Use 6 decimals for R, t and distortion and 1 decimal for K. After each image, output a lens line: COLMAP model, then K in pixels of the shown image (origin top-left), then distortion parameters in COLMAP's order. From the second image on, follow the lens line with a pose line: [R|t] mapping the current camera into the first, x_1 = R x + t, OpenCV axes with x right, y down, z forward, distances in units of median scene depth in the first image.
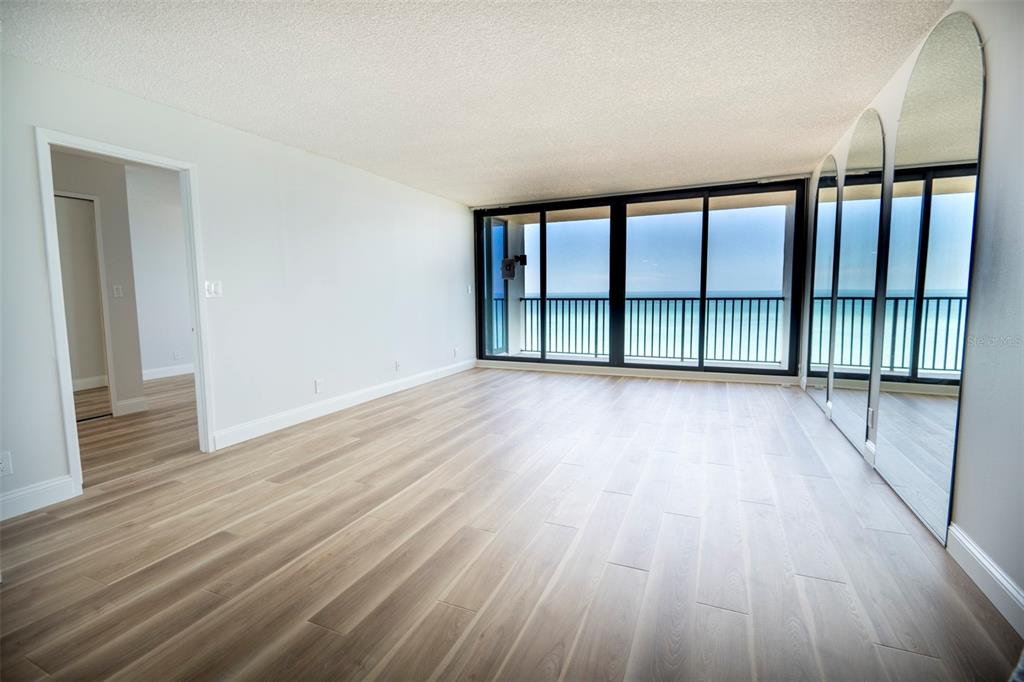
lens RADIAL K [[509.4, 0, 507.8], [0, 509.4, 344.6], [0, 0, 1]] dist [0.030349, -0.000309]
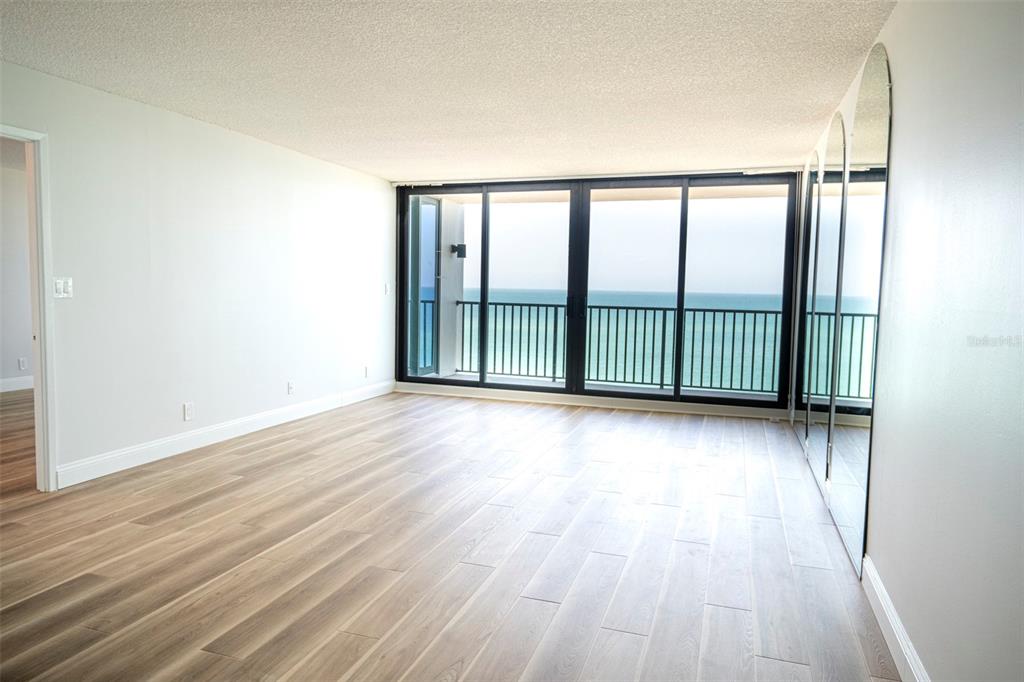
lens RADIAL K [[676.2, 0, 500.6], [0, 676.2, 345.8], [0, 0, 1]] dist [0.018216, -0.000957]
pose [[0.995611, 0.023645, 0.090556, 0.017864], [-0.021335, 0.999424, -0.026389, -0.004473], [-0.091128, 0.024341, 0.995542, -0.143492]]
